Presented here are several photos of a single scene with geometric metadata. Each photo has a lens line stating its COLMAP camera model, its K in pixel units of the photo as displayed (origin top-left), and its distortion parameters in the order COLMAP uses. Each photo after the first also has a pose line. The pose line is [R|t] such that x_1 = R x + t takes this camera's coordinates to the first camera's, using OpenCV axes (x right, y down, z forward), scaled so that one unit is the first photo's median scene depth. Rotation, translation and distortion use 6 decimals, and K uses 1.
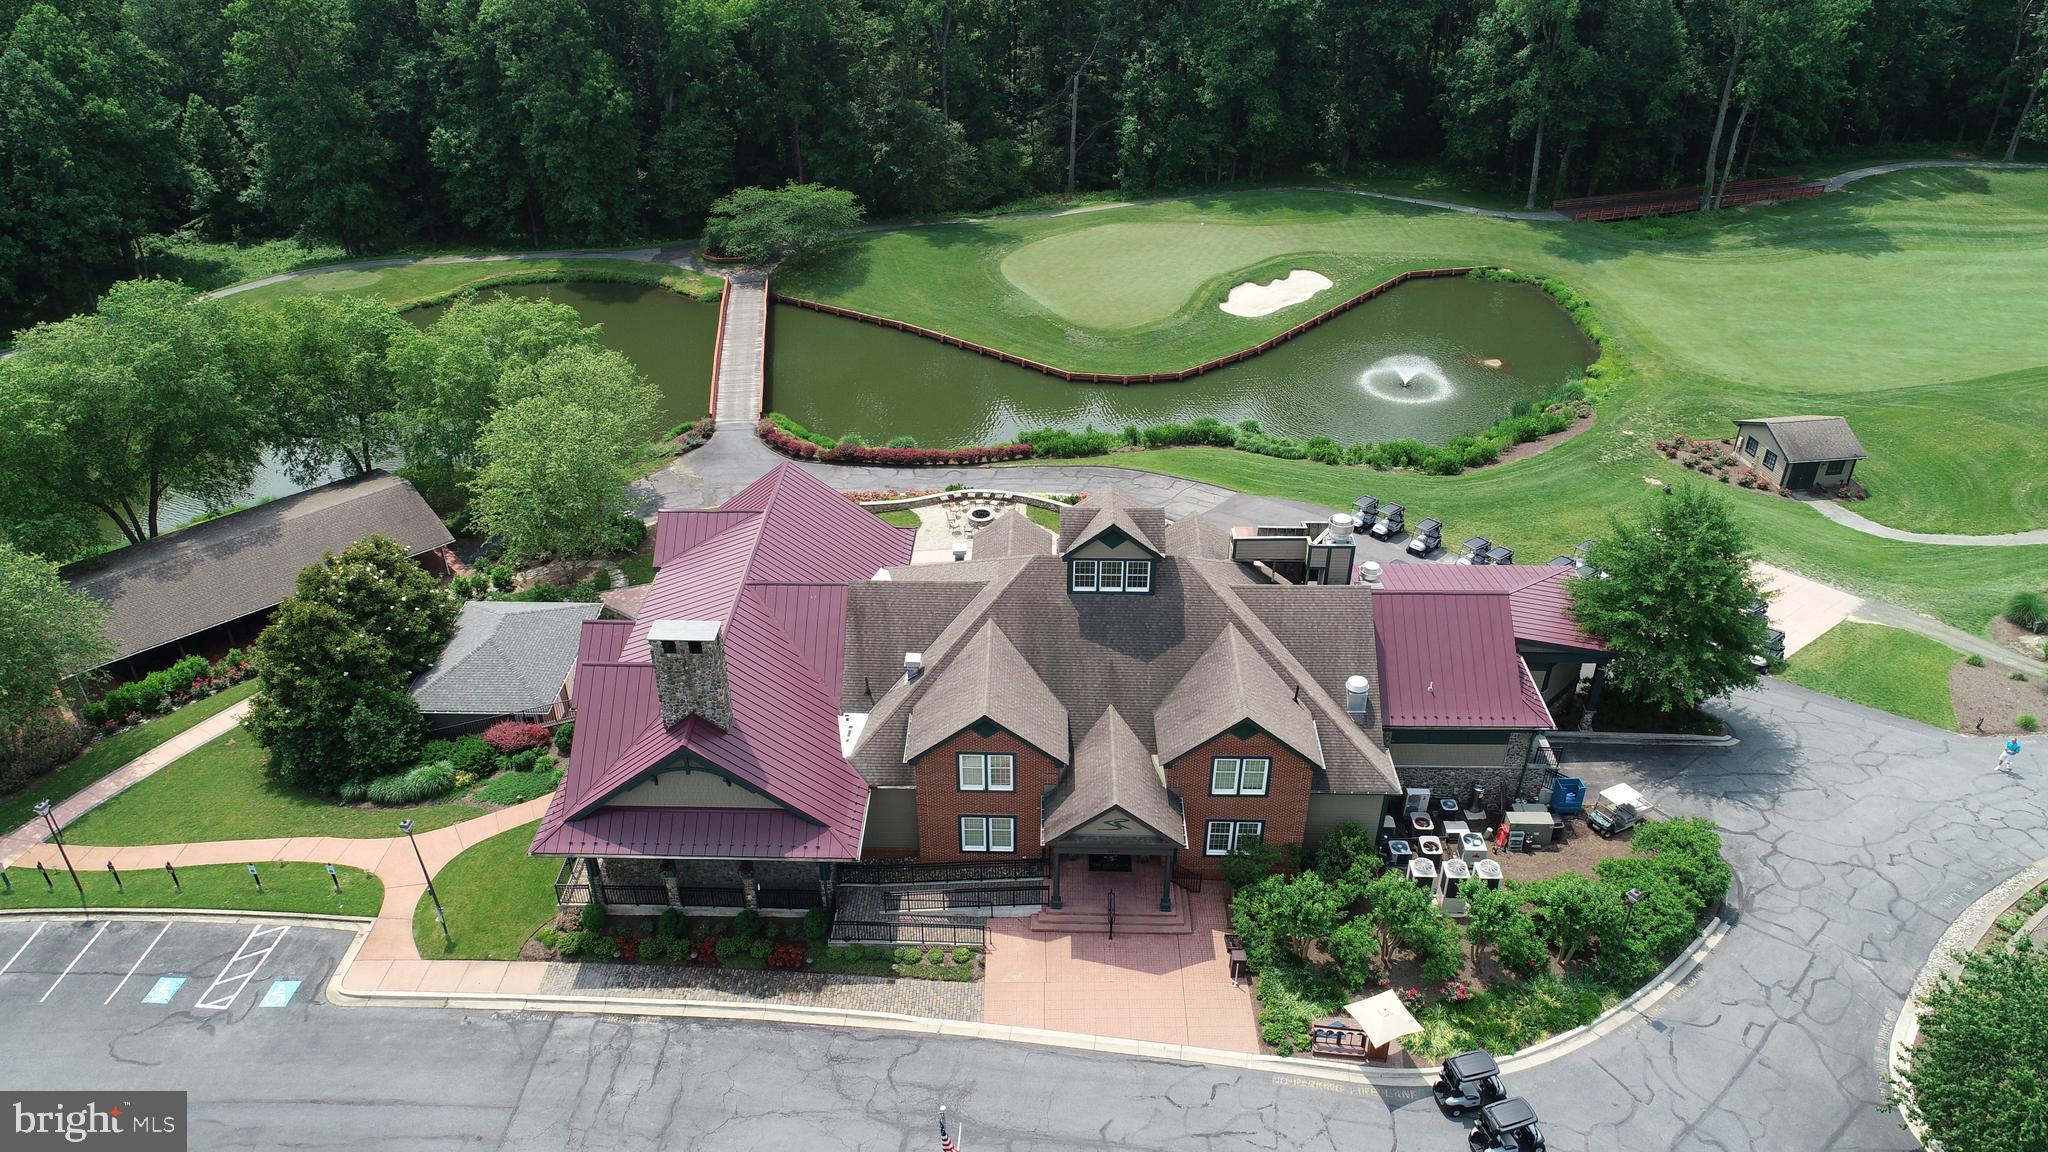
lens RADIAL K [[1383.1, 0, 1024.0], [0, 1383.1, 576.0], [0, 0, 1]] dist [0.001963, 0.000779]
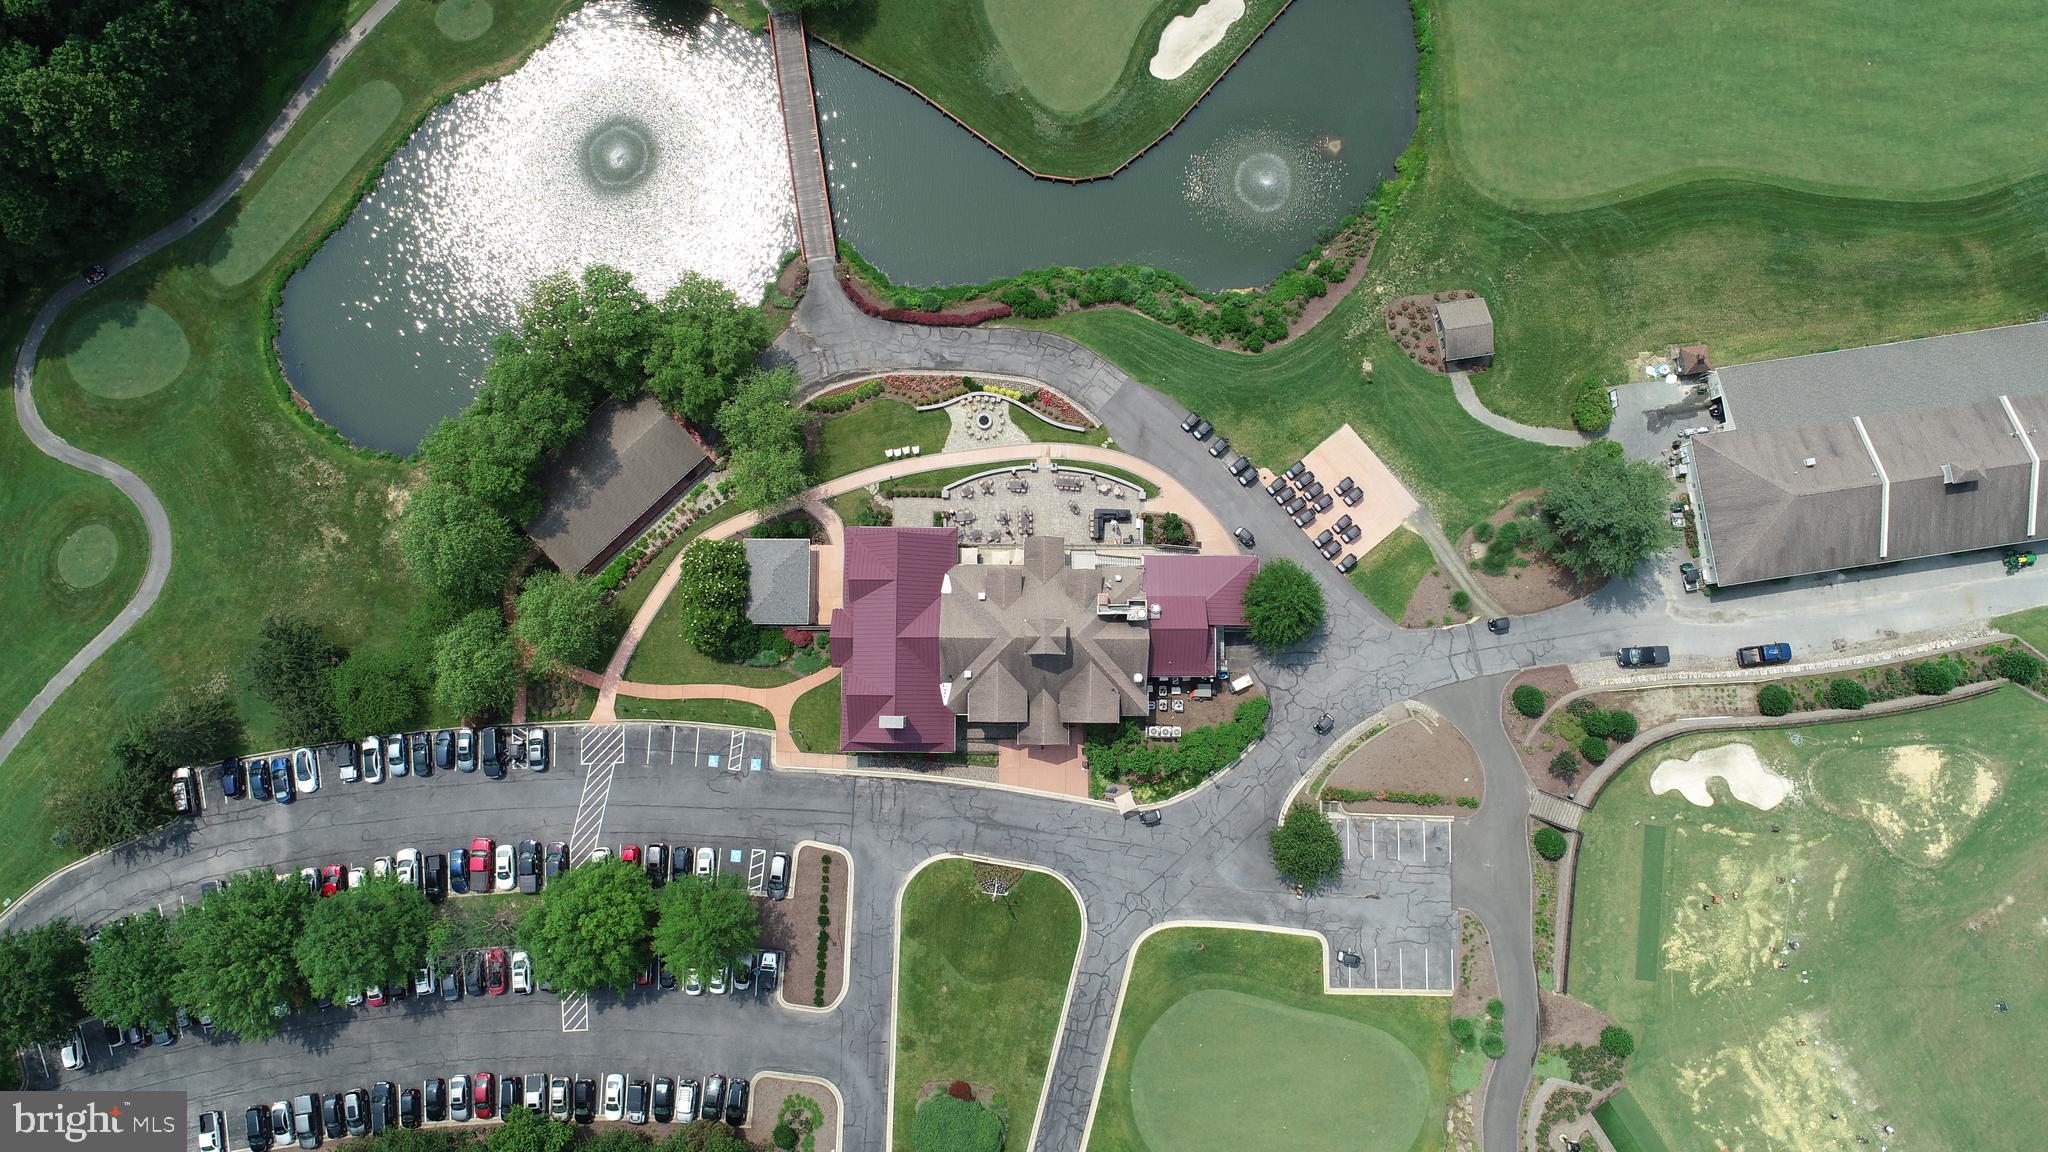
lens RADIAL K [[1383.1, 0, 1024.0], [0, 1383.1, 576.0], [0, 0, 1]] dist [0.001963, 0.000779]
pose [[0.999870, -0.013248, 0.009177, 0.003478], [0.001015, 0.620083, 0.784536, -2.201567], [-0.016084, -0.784425, 0.620016, -0.493324]]
